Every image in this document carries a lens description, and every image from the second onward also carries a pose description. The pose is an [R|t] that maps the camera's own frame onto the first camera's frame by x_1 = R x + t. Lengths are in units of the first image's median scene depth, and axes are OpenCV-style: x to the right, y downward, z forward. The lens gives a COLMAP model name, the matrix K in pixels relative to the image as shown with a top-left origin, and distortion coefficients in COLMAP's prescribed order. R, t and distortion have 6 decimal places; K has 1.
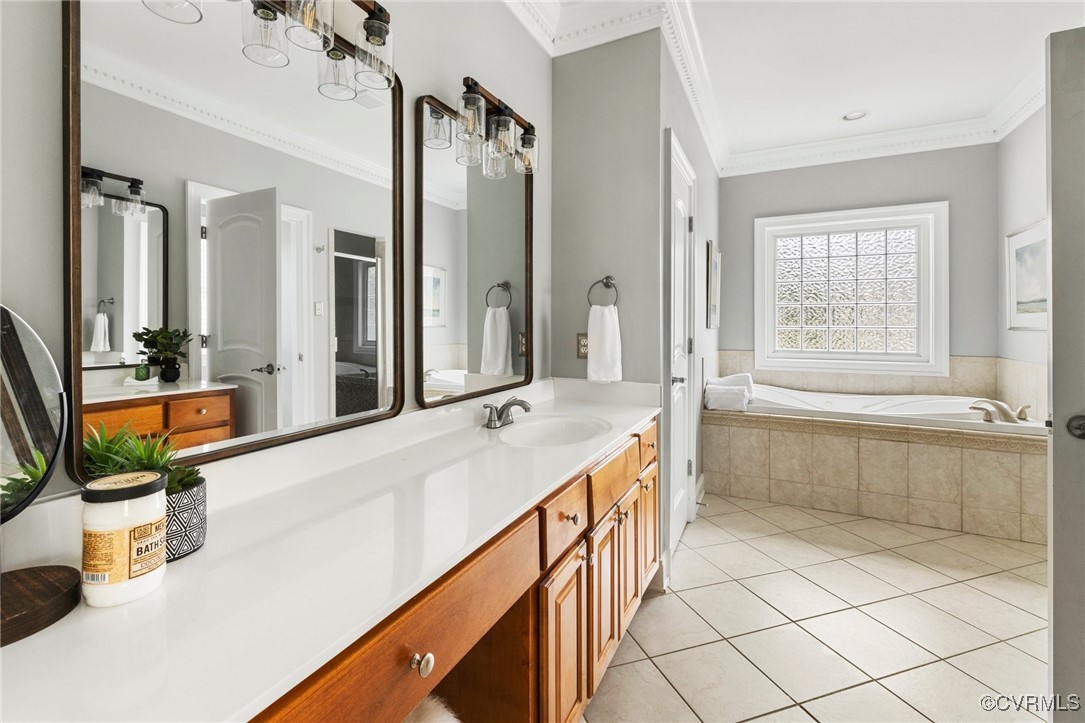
lens RADIAL K [[483.1, 0, 533.6], [0, 483.1, 321.8], [0, 0, 1]] dist [-0.001450, 0.000393]
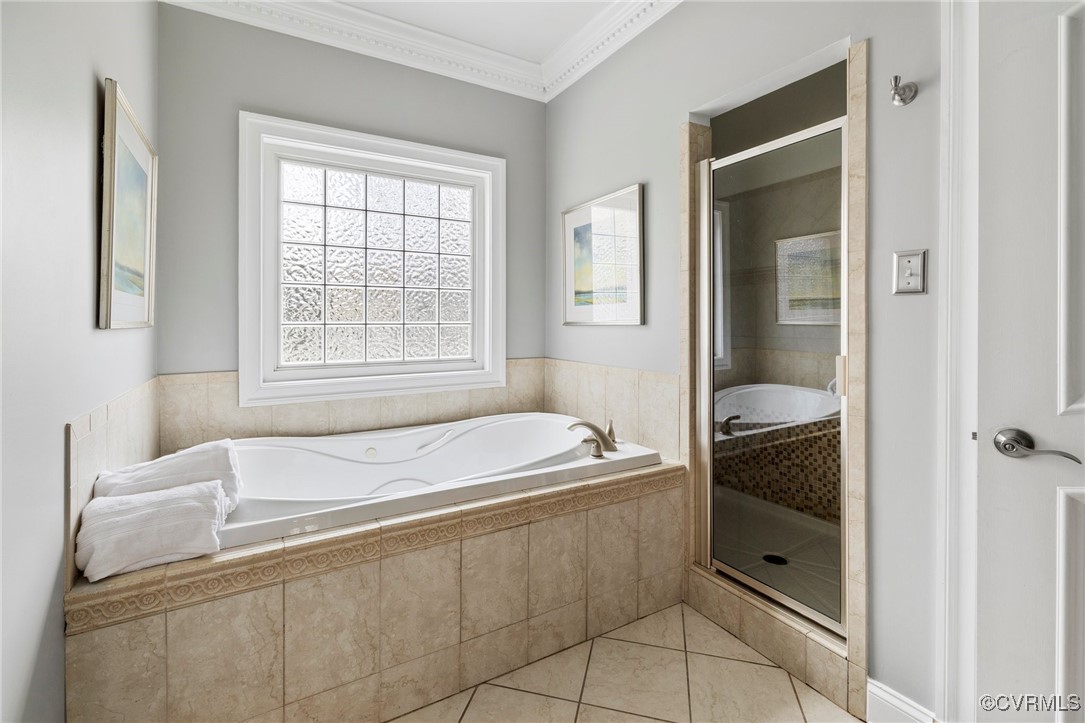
lens RADIAL K [[483.1, 0, 533.6], [0, 483.1, 321.8], [0, 0, 1]] dist [-0.001450, 0.000393]
pose [[0.552243, -0.001986, 0.833681, 0.262096], [-0.002503, 0.999989, 0.004040, 0.007400], [-0.833679, -0.004318, 0.552232, 0.589514]]
